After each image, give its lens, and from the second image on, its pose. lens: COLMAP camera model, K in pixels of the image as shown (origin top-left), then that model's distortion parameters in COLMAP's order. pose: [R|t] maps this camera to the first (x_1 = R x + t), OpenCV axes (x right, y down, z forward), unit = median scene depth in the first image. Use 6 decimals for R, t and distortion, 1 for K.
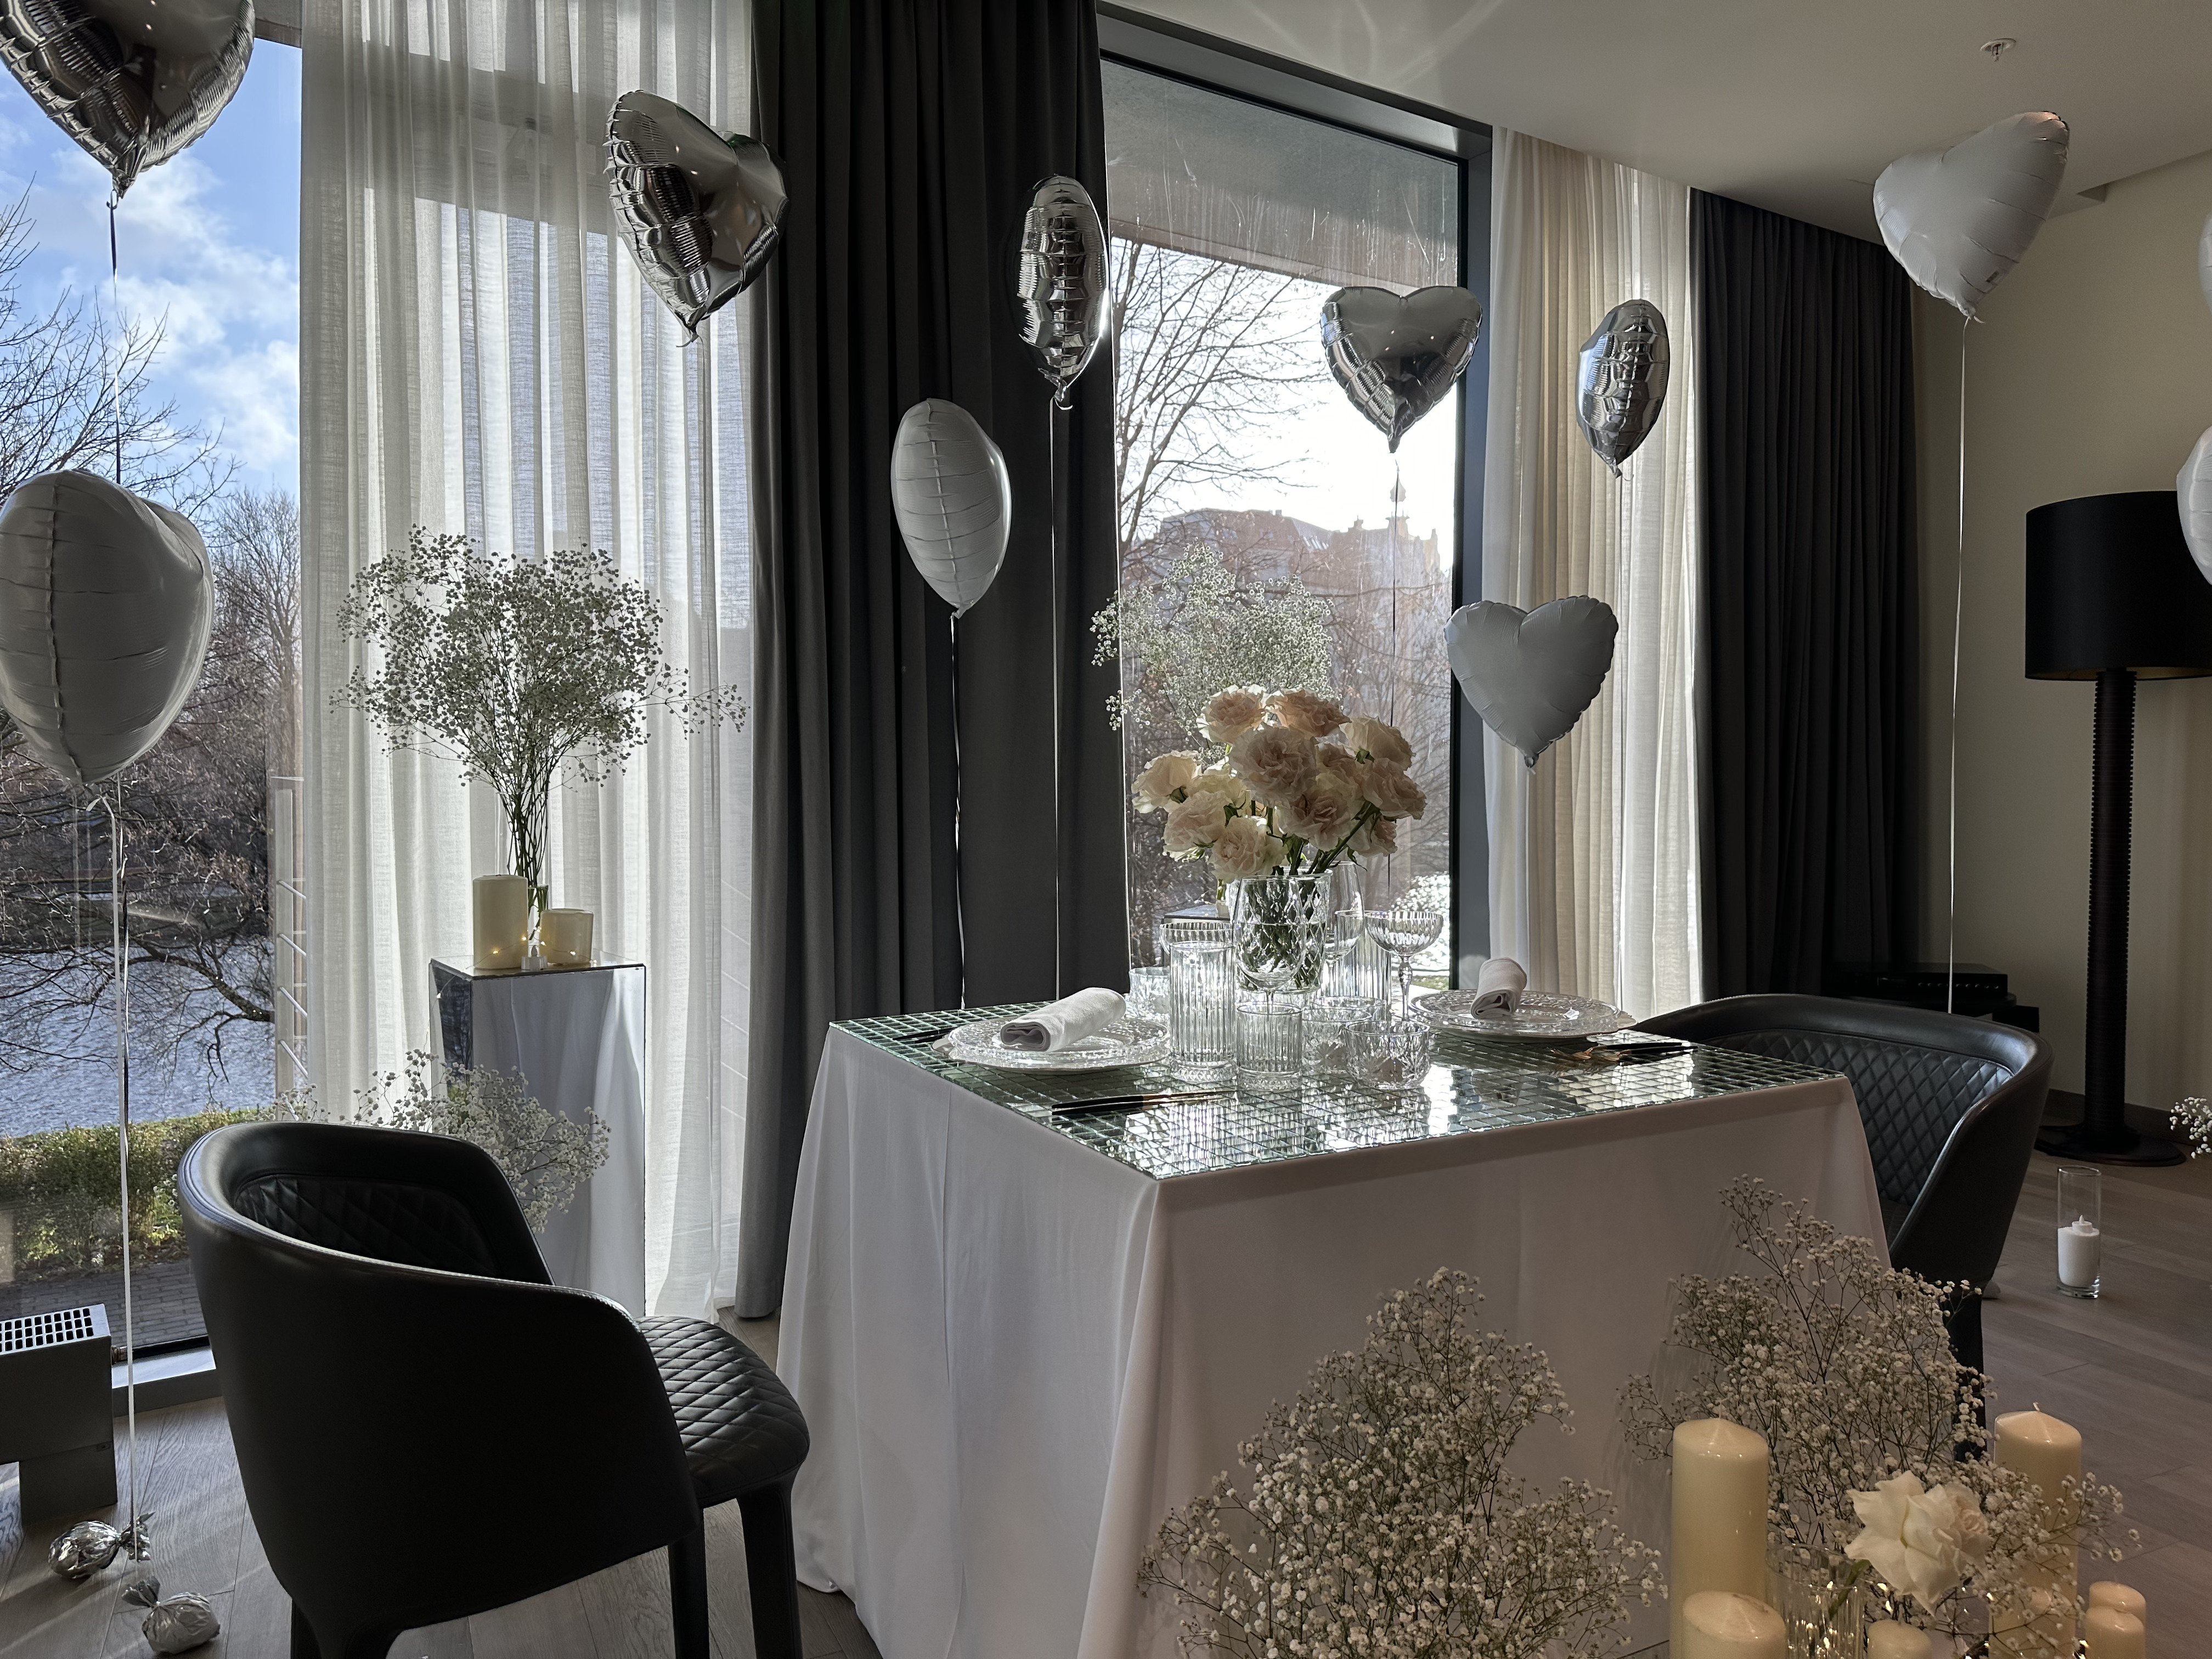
lens RADIAL K [[1573.4, 0, 1118.6], [0, 1573.4, 817.9], [0, 0, 1]] dist [0.038223, -0.040478]
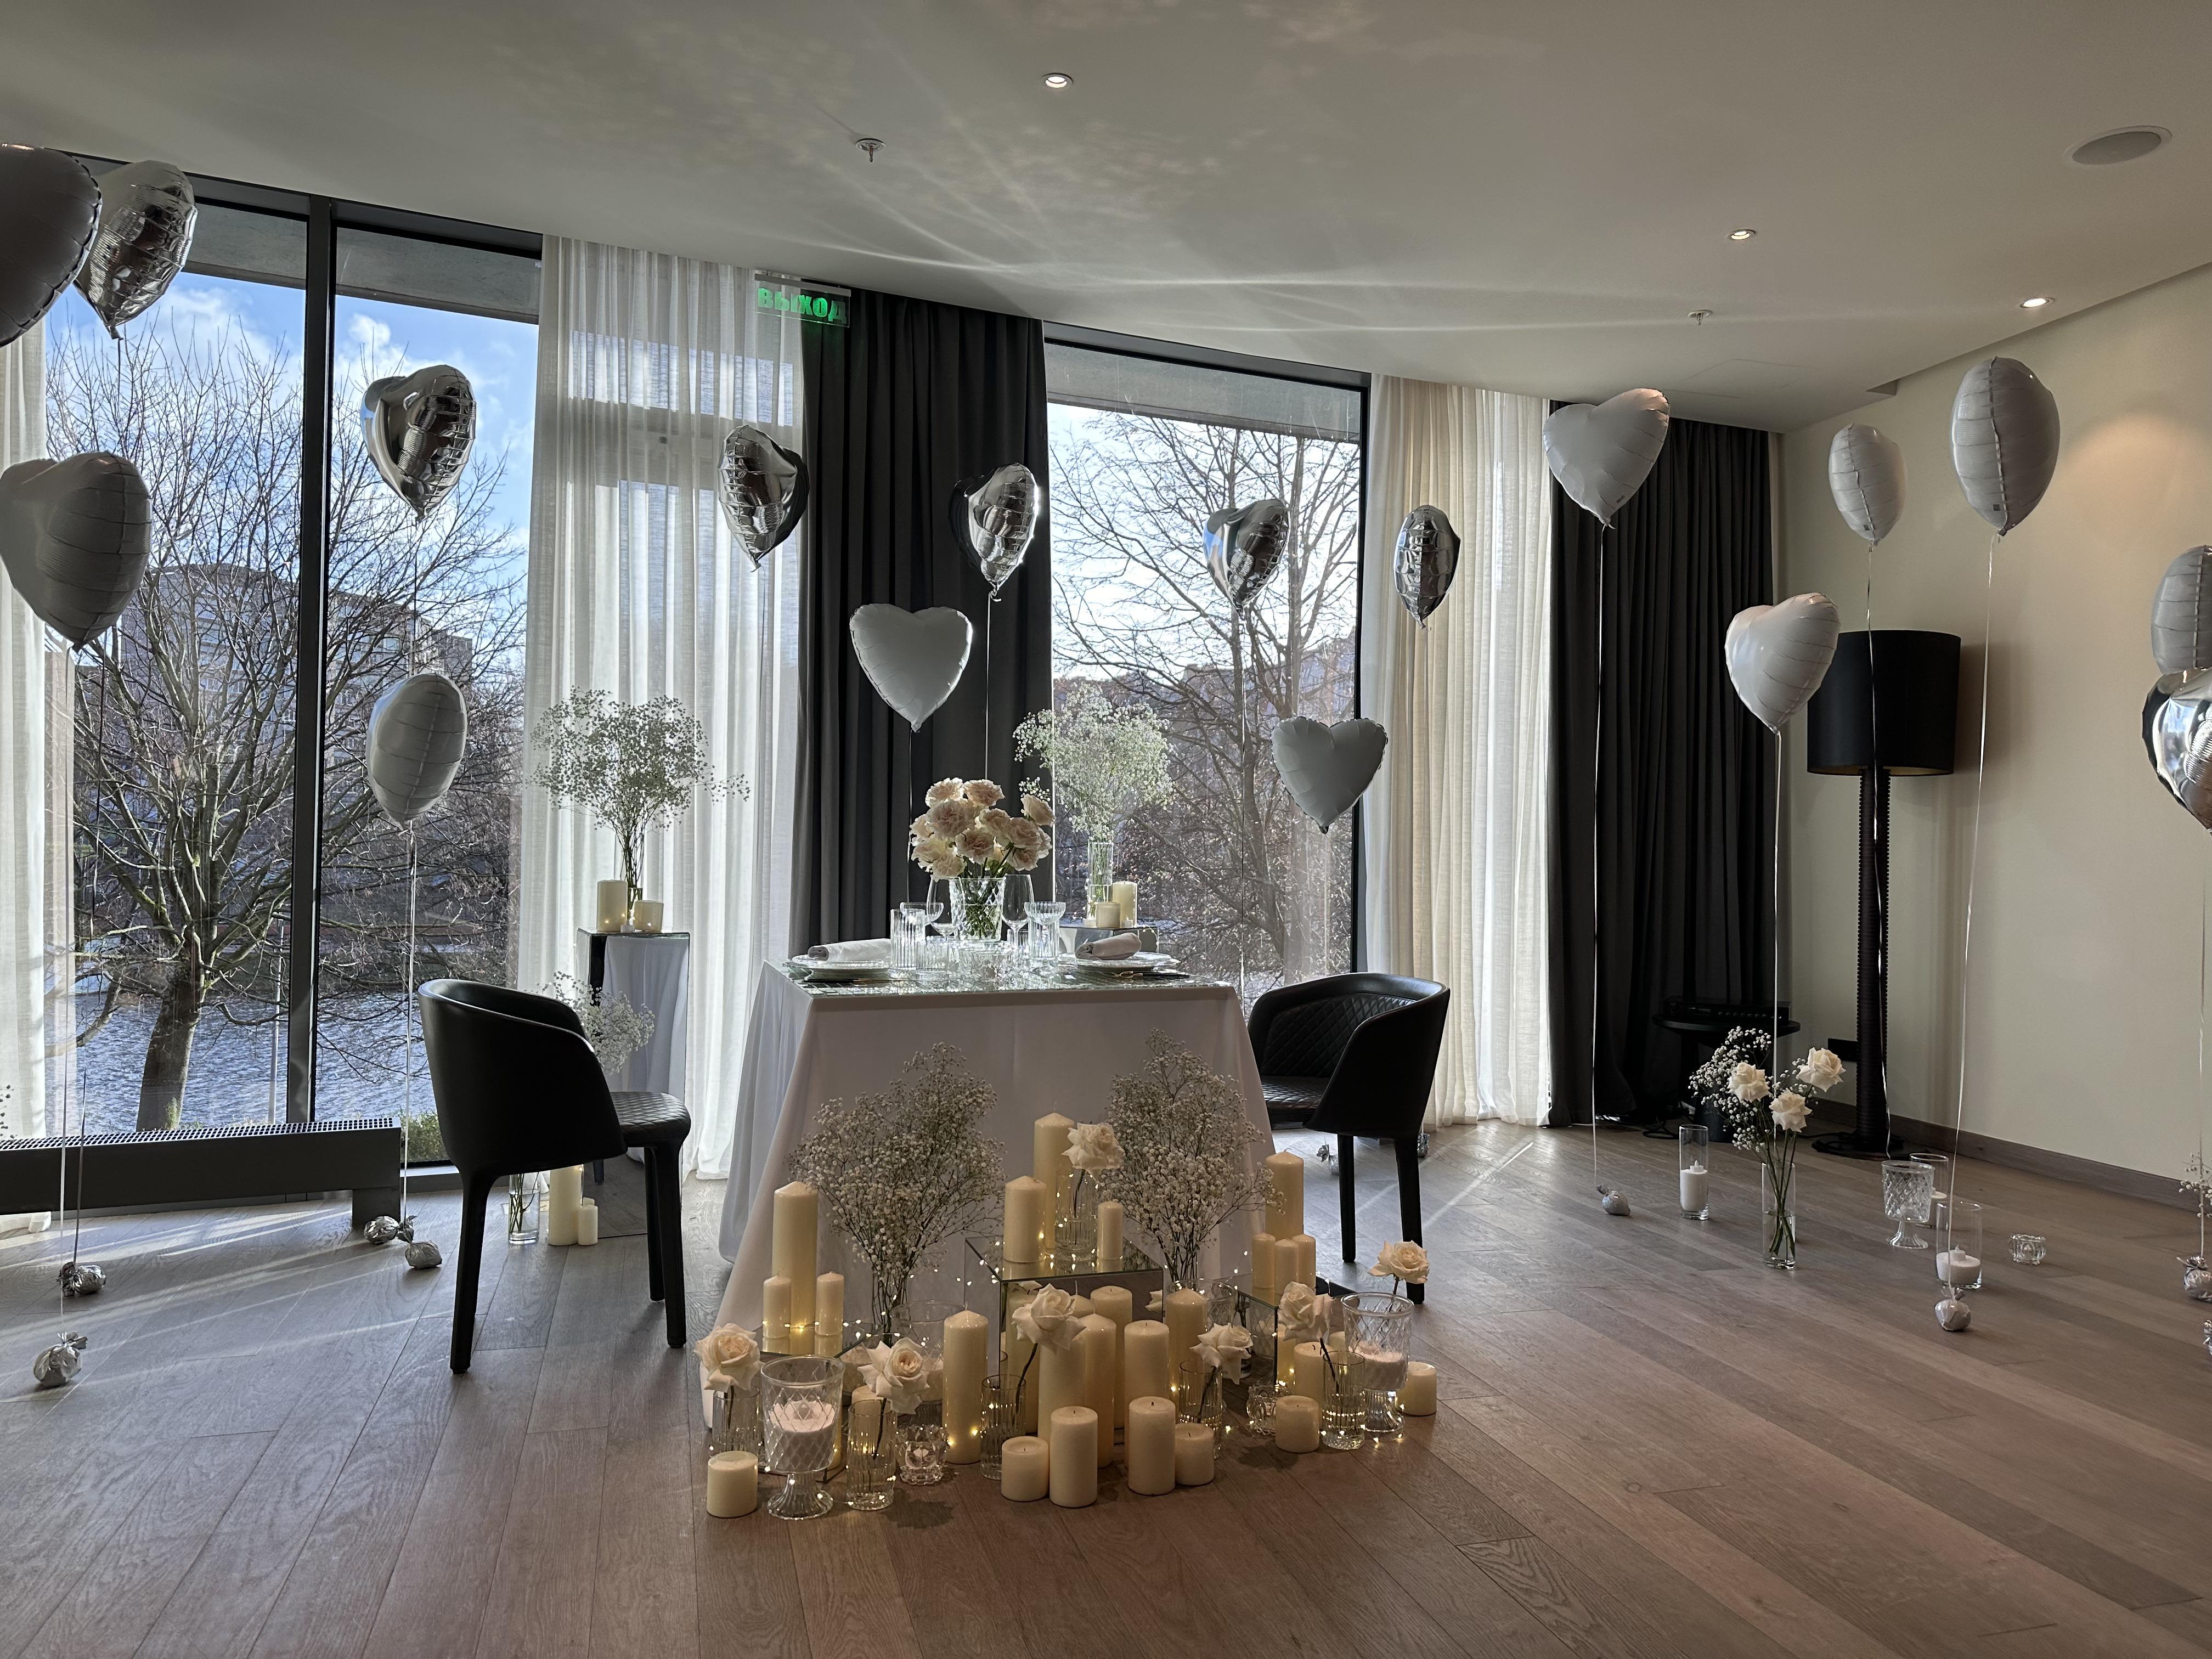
lens RADIAL K [[1574.1, 0, 1106.0], [0, 1574.1, 829.5], [0, 0, 1]] dist [0.048584, -0.039042]
pose [[0.984102, 0.013486, -0.177093, 0.386134], [-0.021289, 0.998881, -0.042236, 0.034992], [0.176325, 0.045334, 0.983287, -0.537548]]
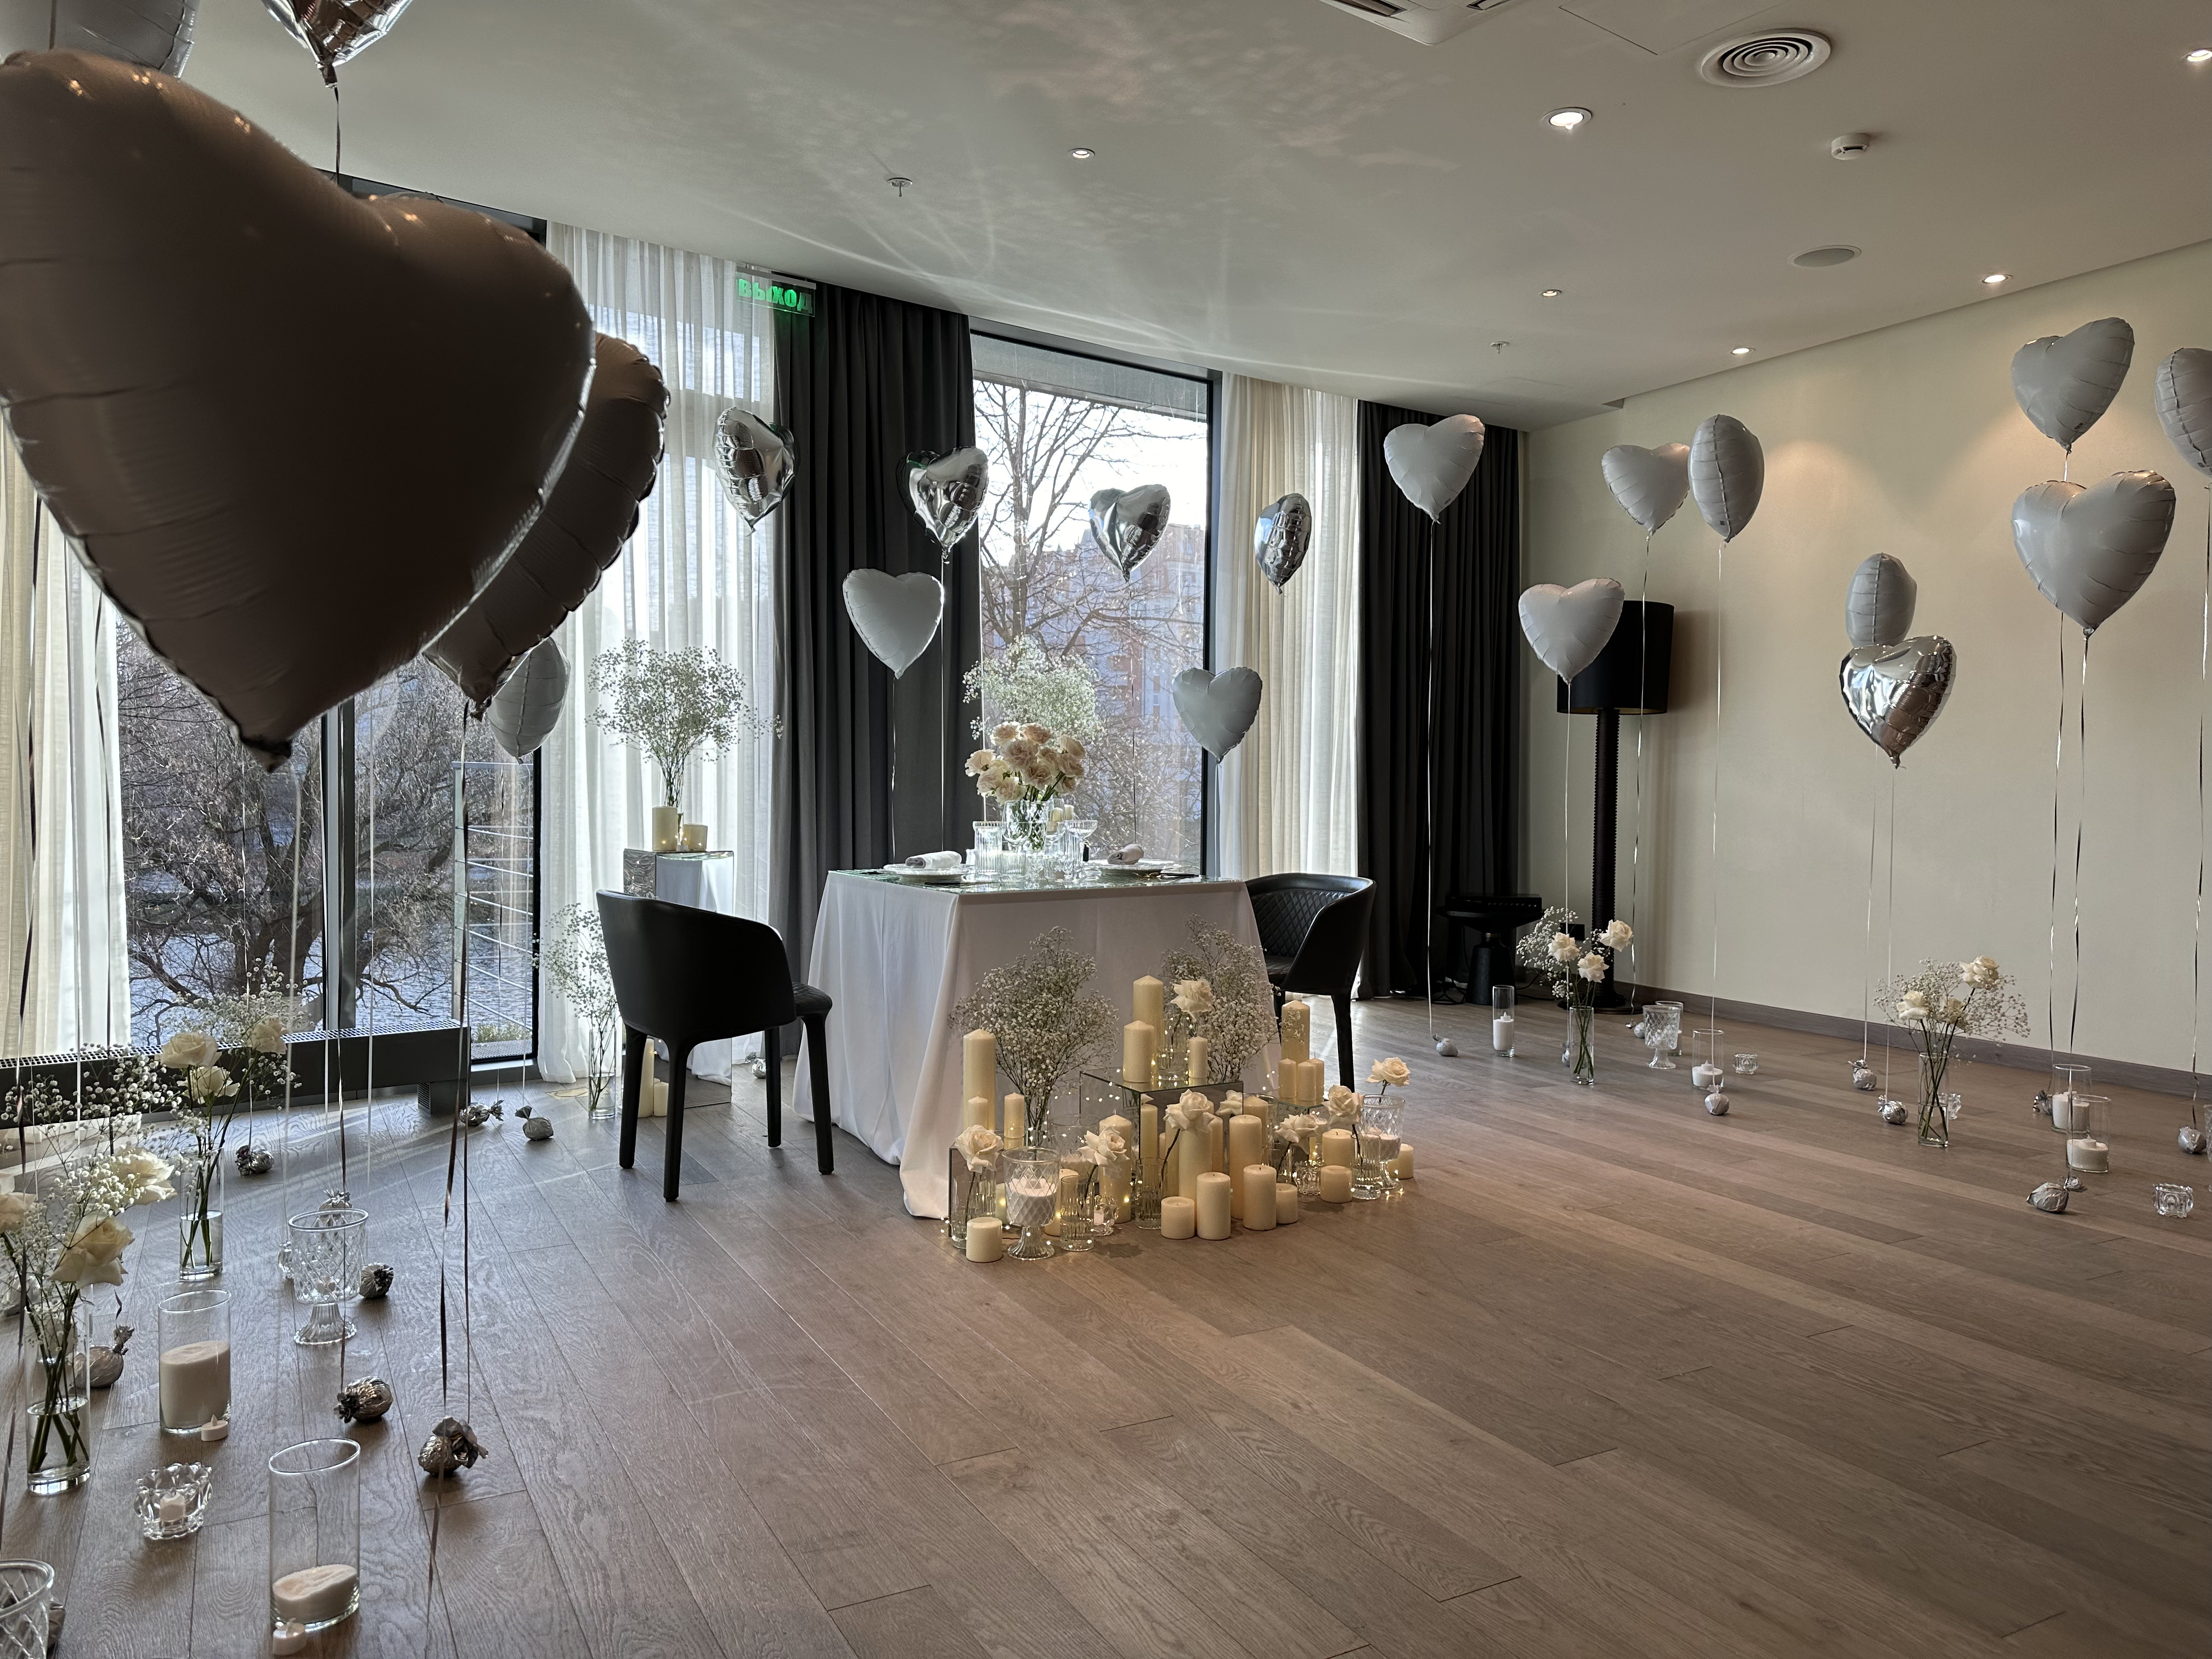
lens RADIAL K [[1557.1, 0, 1106.0], [0, 1557.1, 829.5], [0, 0, 1]] dist [0.157888, -0.253244]
pose [[0.999050, 0.009089, 0.042620, 0.080435], [-0.009216, 0.999954, 0.002789, 0.045903], [-0.042593, -0.003180, 0.999087, -0.888354]]
